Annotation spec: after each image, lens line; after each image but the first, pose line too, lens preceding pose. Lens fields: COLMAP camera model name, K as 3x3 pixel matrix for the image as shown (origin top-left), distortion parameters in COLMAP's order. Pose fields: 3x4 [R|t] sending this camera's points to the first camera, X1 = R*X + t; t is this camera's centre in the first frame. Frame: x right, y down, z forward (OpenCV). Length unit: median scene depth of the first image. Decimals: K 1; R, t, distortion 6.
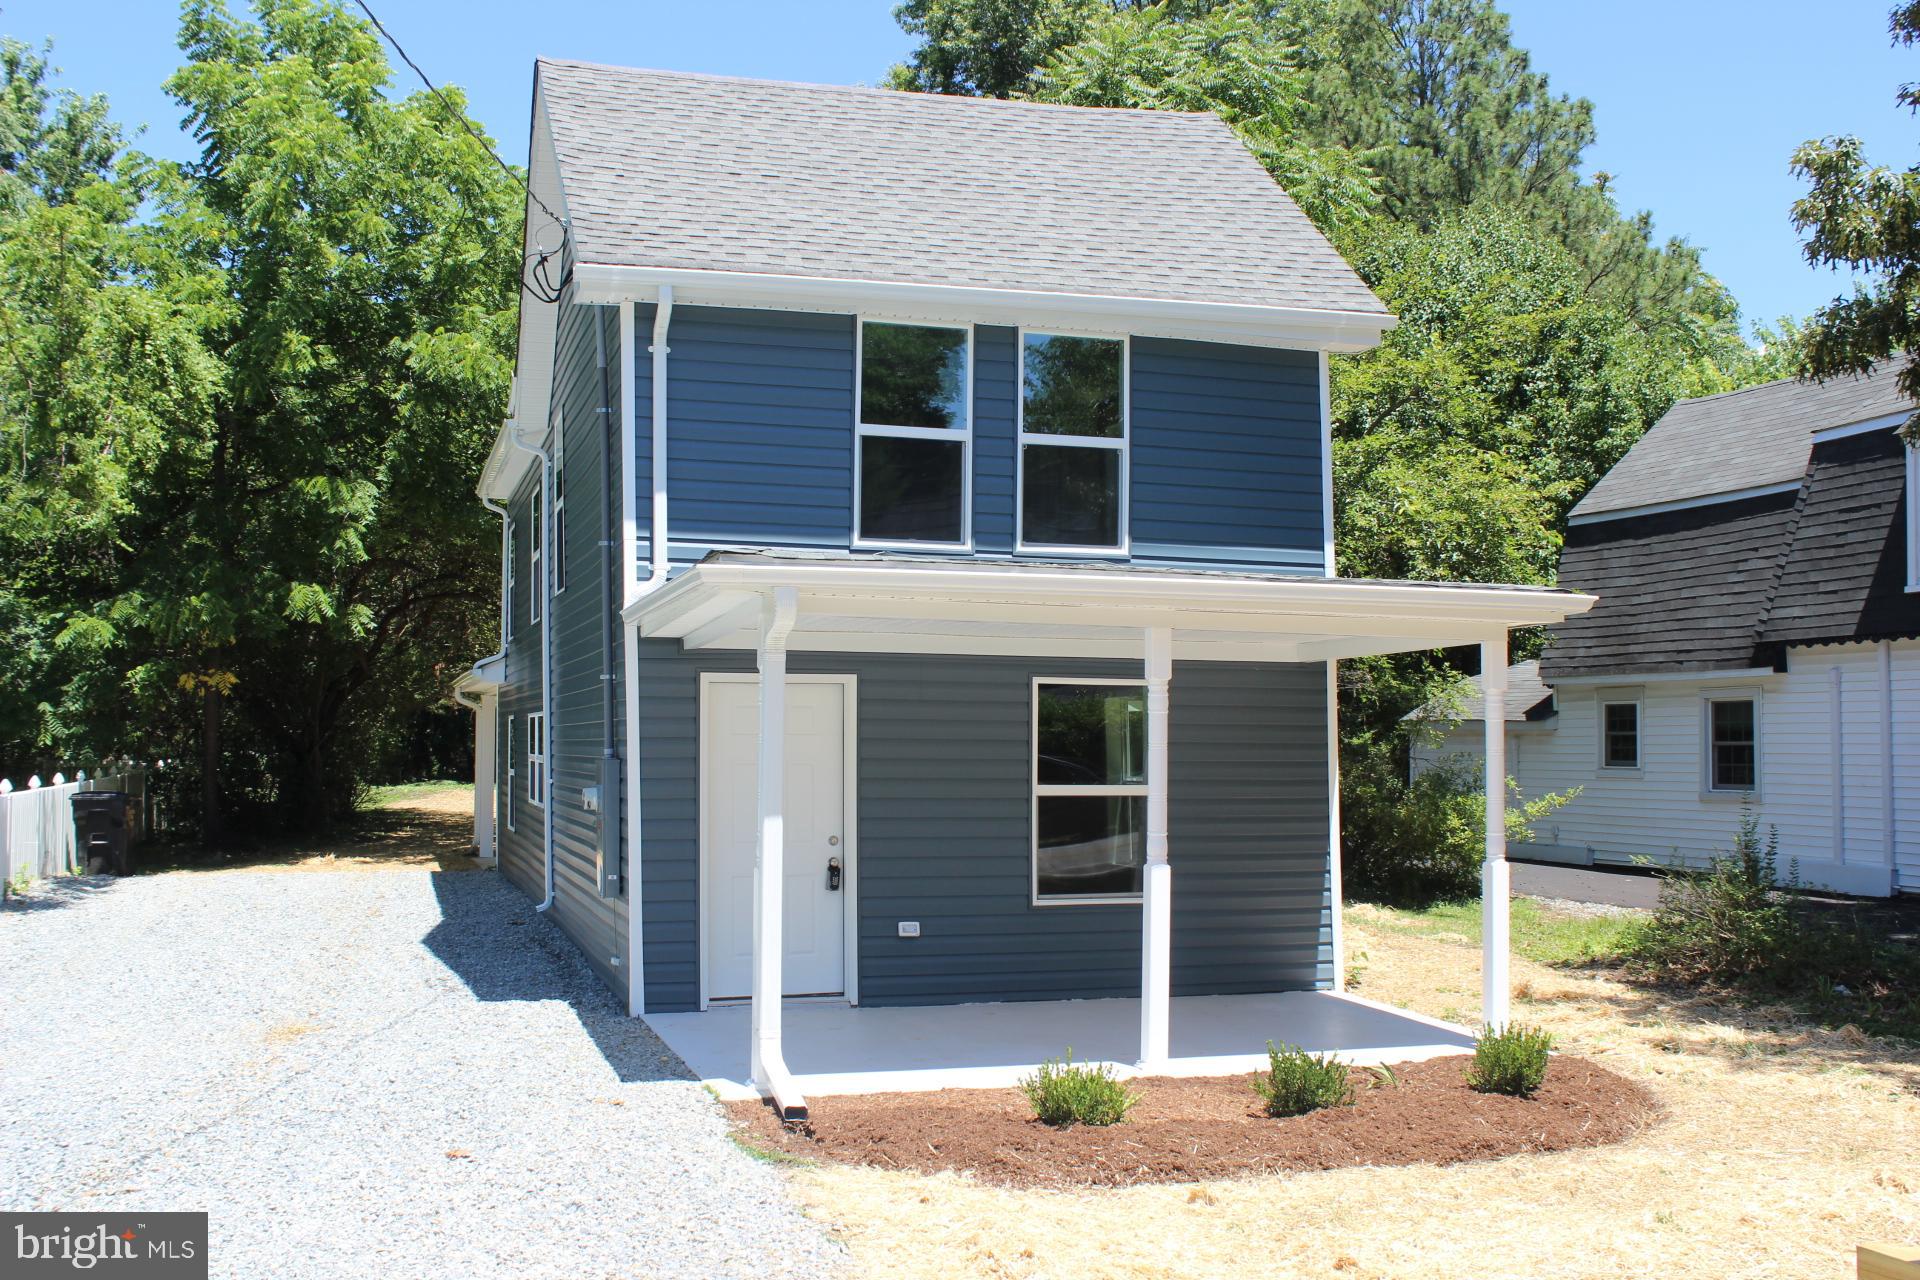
lens RADIAL K [[1930.6, 0, 959.1], [0, 1930.6, 644.0], [0, 0, 1]] dist [-0.090236, 0.000000]
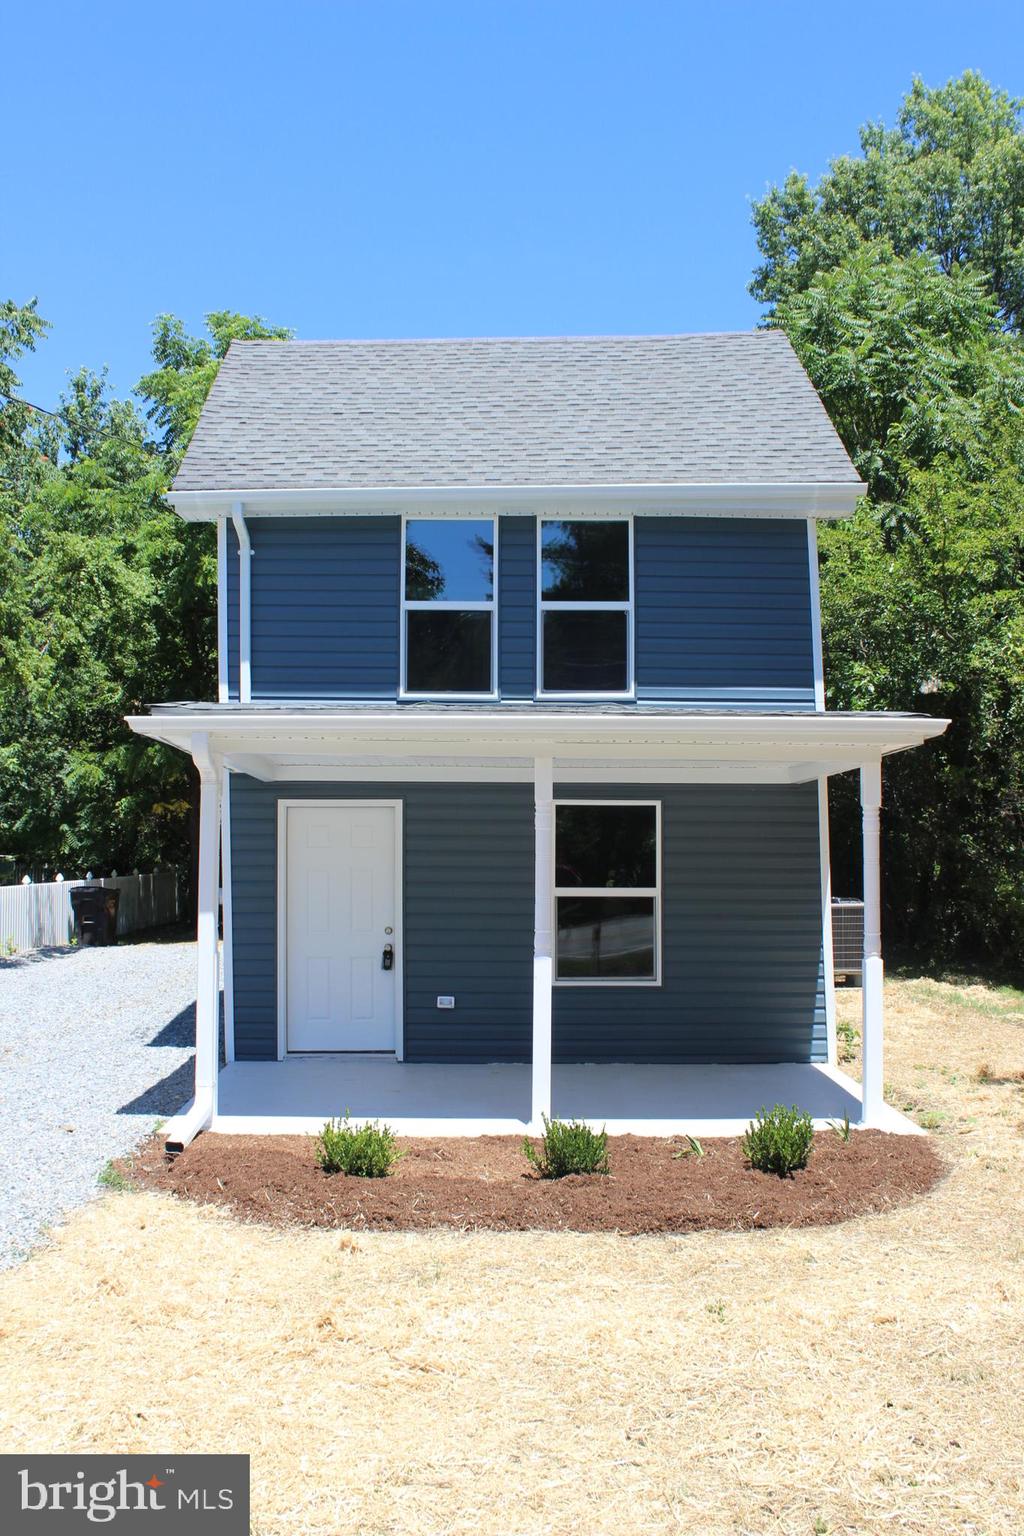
lens RADIAL K [[1437.1, 0, 511.9], [0, 1437.1, 762.0], [0, 0, 1]] dist [-0.107551, 0.000000]
pose [[0.955136, -0.020574, -0.295452, 0.286098], [0.018055, 0.999774, -0.011253, 0.003180], [0.295617, 0.005413, 0.955291, 0.120340]]
